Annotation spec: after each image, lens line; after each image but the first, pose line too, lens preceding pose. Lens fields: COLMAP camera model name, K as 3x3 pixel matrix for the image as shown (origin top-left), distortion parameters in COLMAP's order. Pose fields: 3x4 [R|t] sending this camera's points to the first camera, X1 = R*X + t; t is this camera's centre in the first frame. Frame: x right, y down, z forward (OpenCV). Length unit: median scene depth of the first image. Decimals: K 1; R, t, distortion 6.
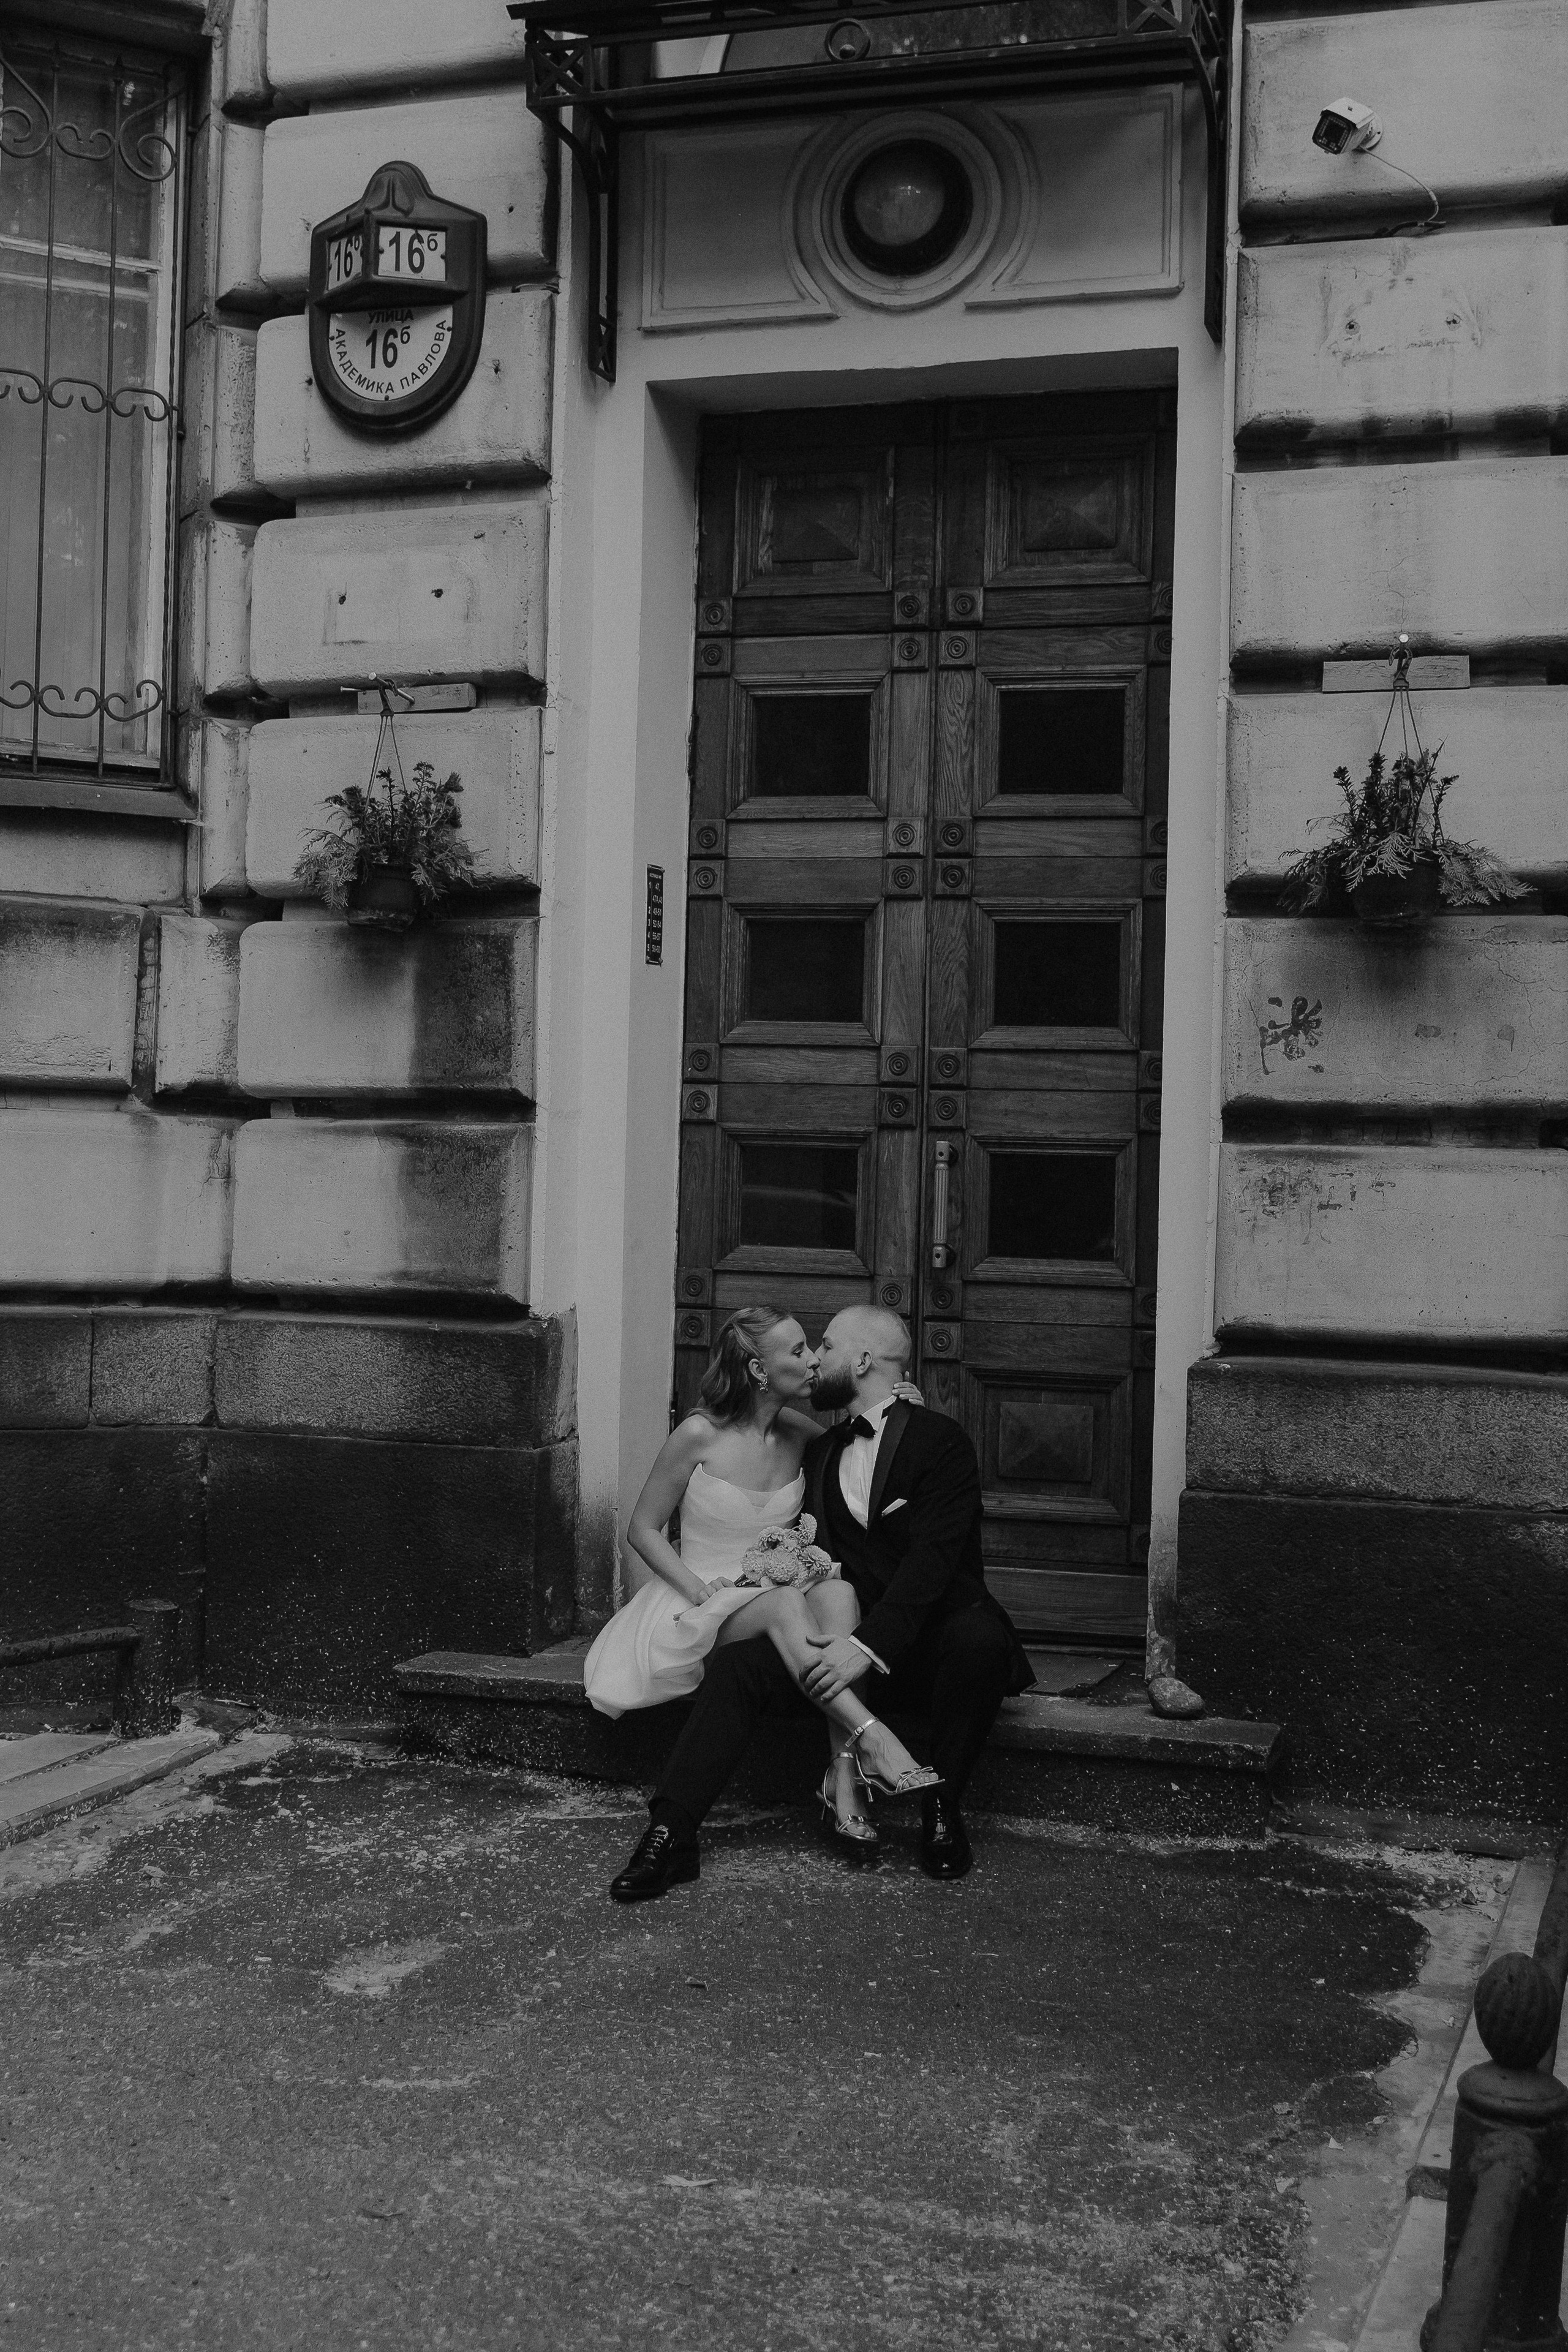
lens RADIAL K [[2786.9, 0, 778.3], [0, 2786.9, 1047.3], [0, 0, 1]] dist [-0.003630, 0.005623]
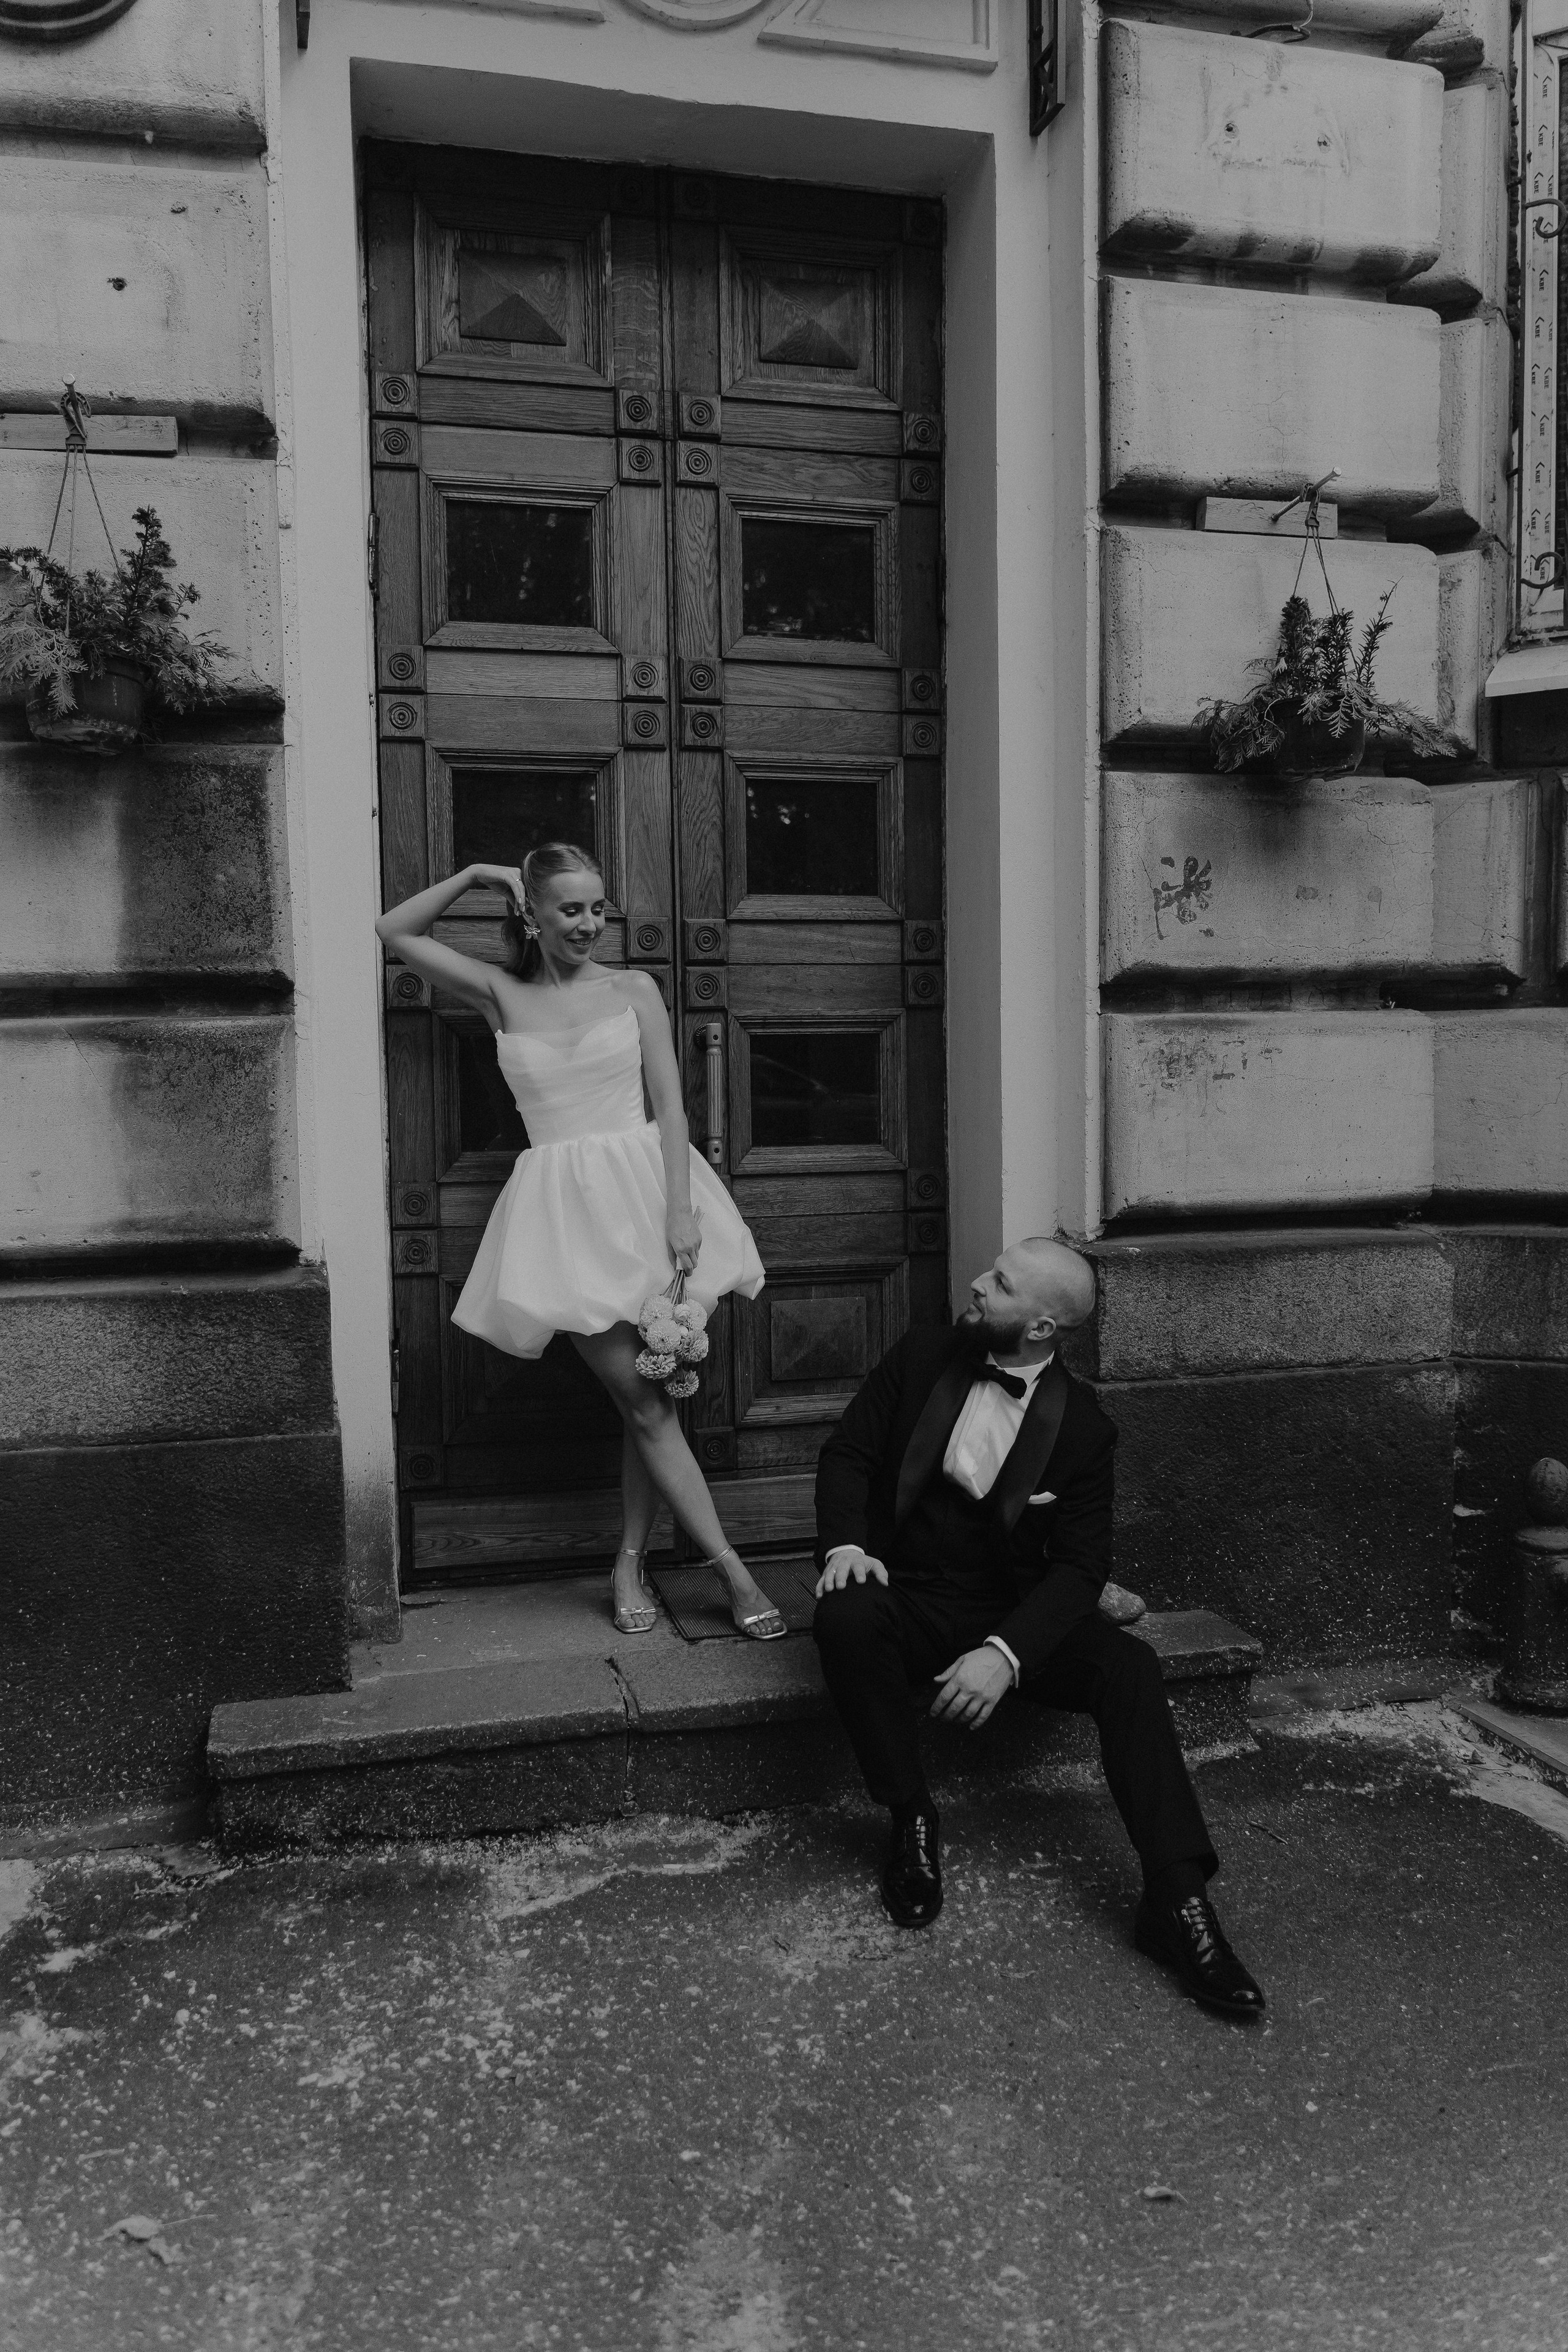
lens RADIAL K [[1872.8, 0, 769.0], [0, 1872.8, 1157.6], [0, 0, 1]] dist [-0.009853, -0.000859]
pose [[0.840070, -0.069481, 0.538010, -0.254918], [0.011956, 0.993894, 0.109688, 0.010868], [-0.542346, -0.085713, 0.835772, 0.483260]]
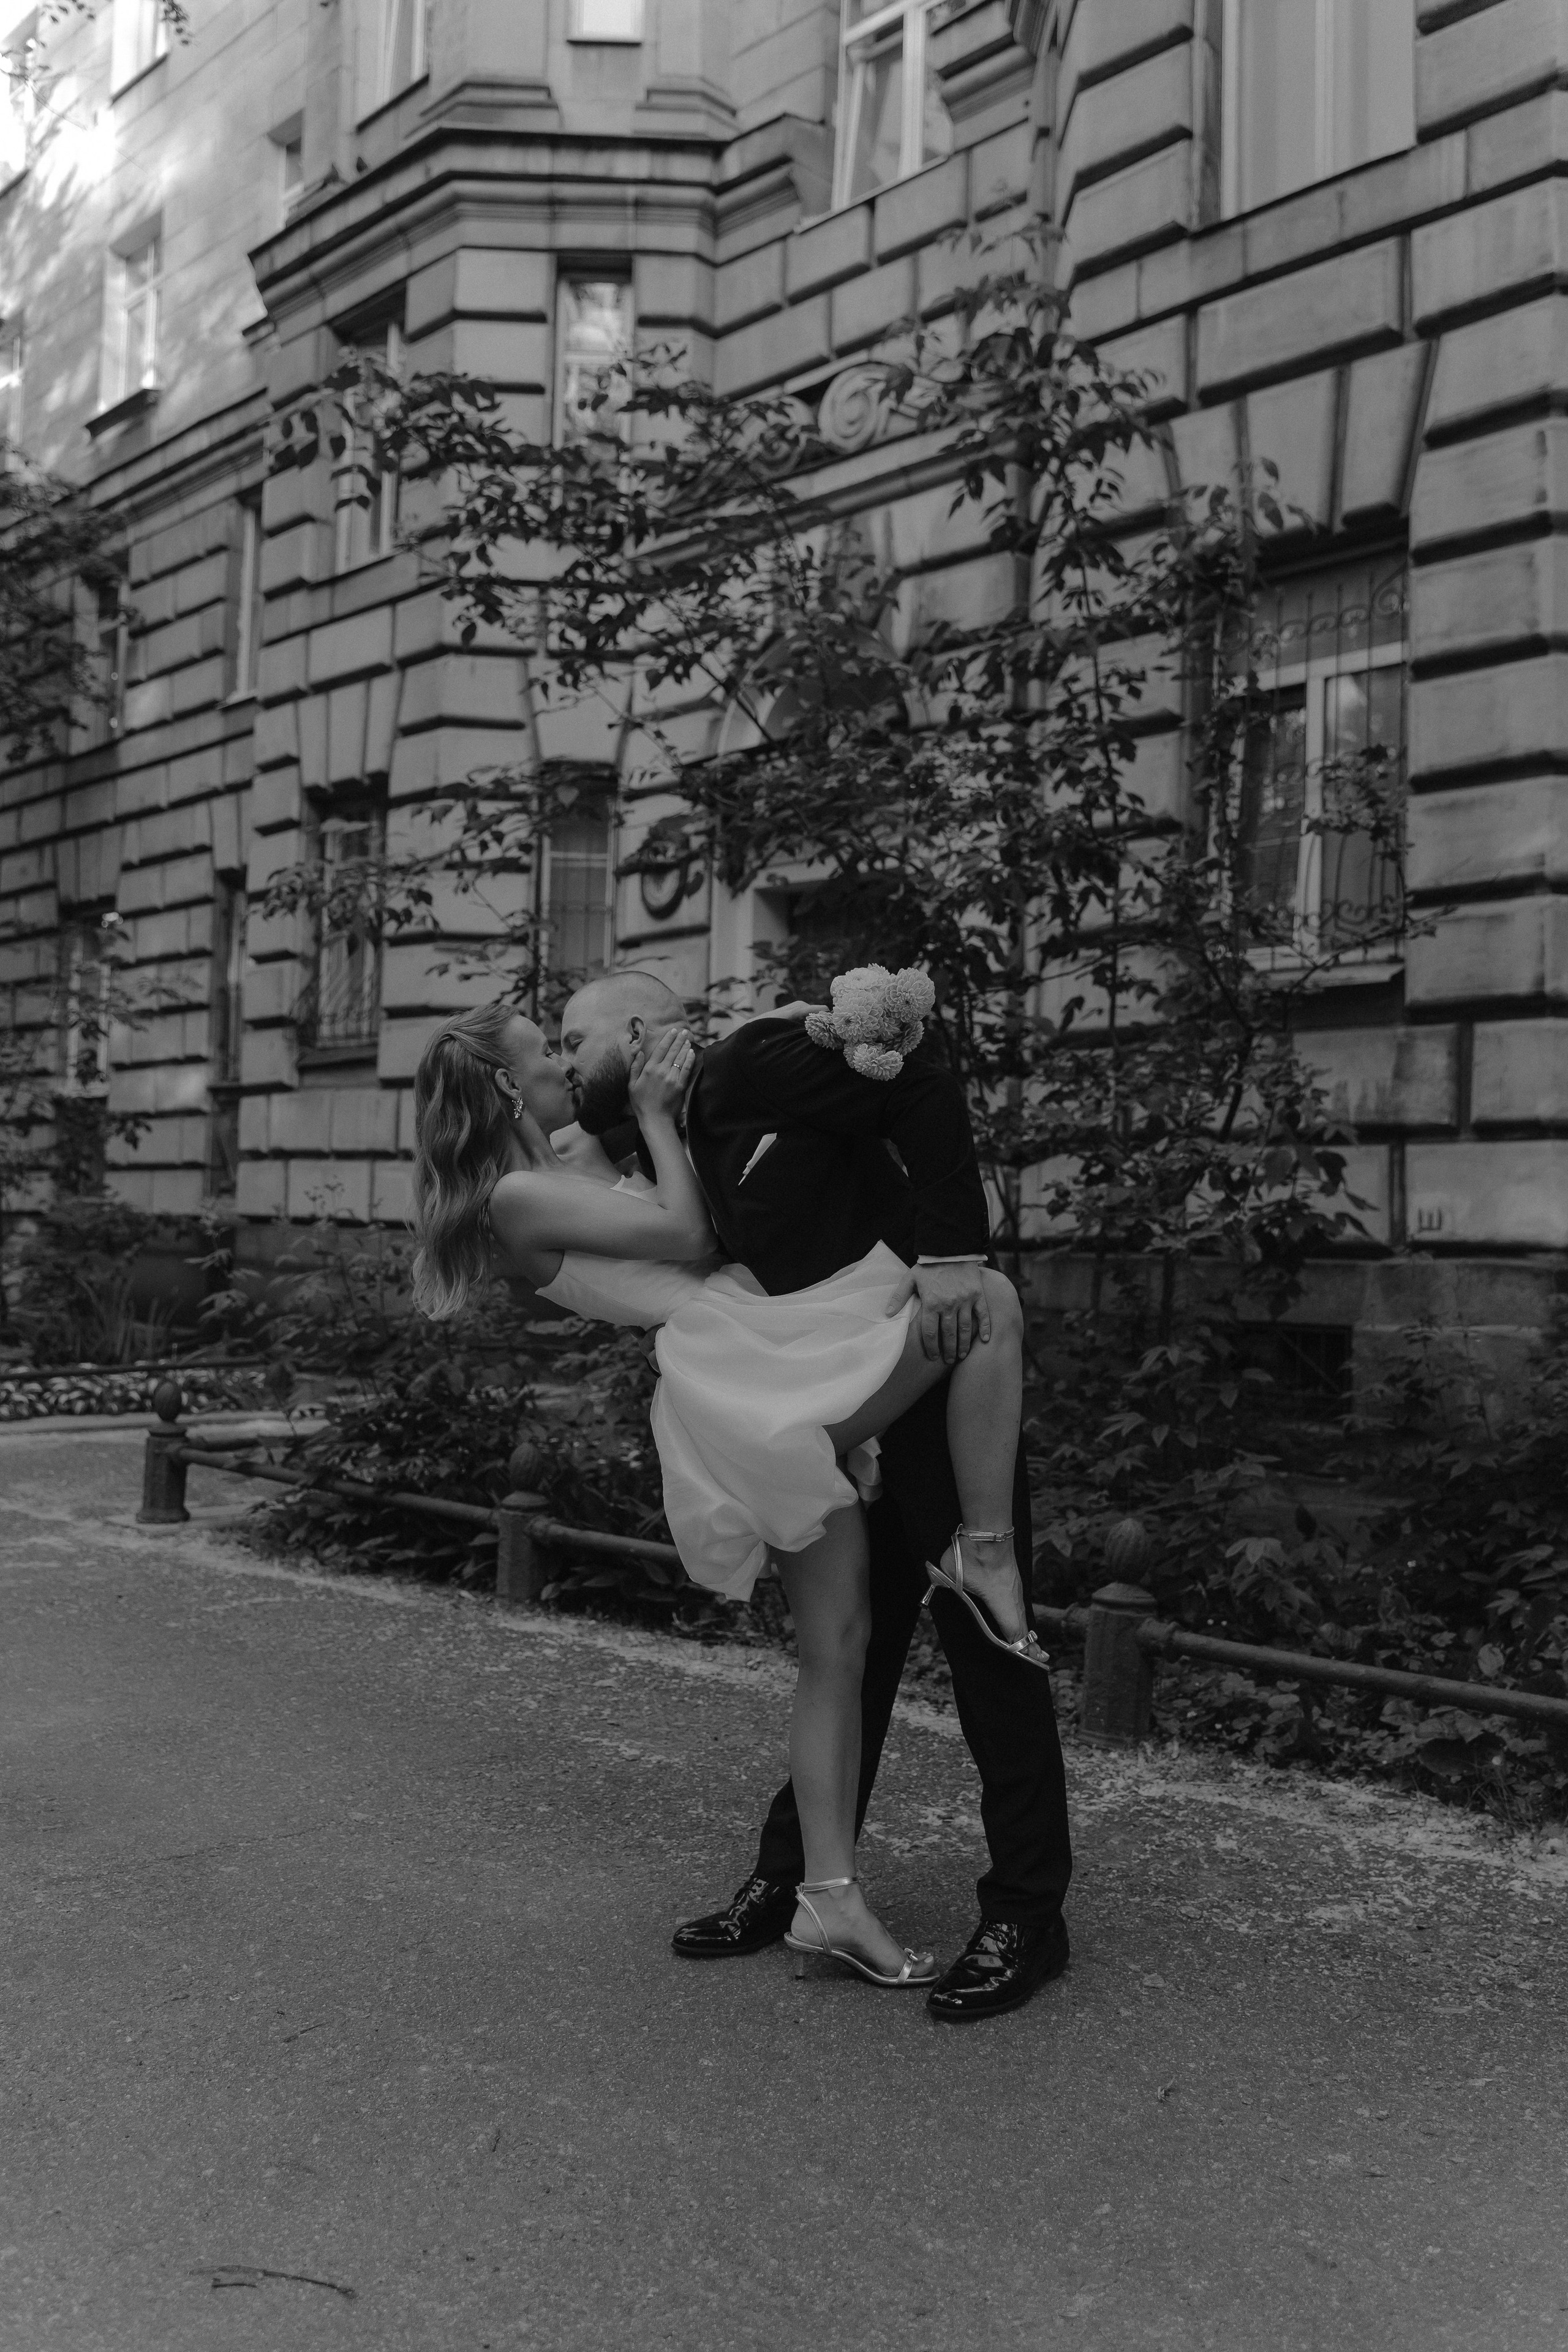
lens RADIAL K [[1872.8, 0, 769.0], [0, 1872.8, 1157.6], [0, 0, 1]] dist [-0.009853, -0.000859]
pose [[0.901079, -0.020734, -0.433159, 0.745317], [0.010677, 0.999614, -0.025638, 0.063978], [0.433524, 0.018477, 0.900953, -0.602981]]
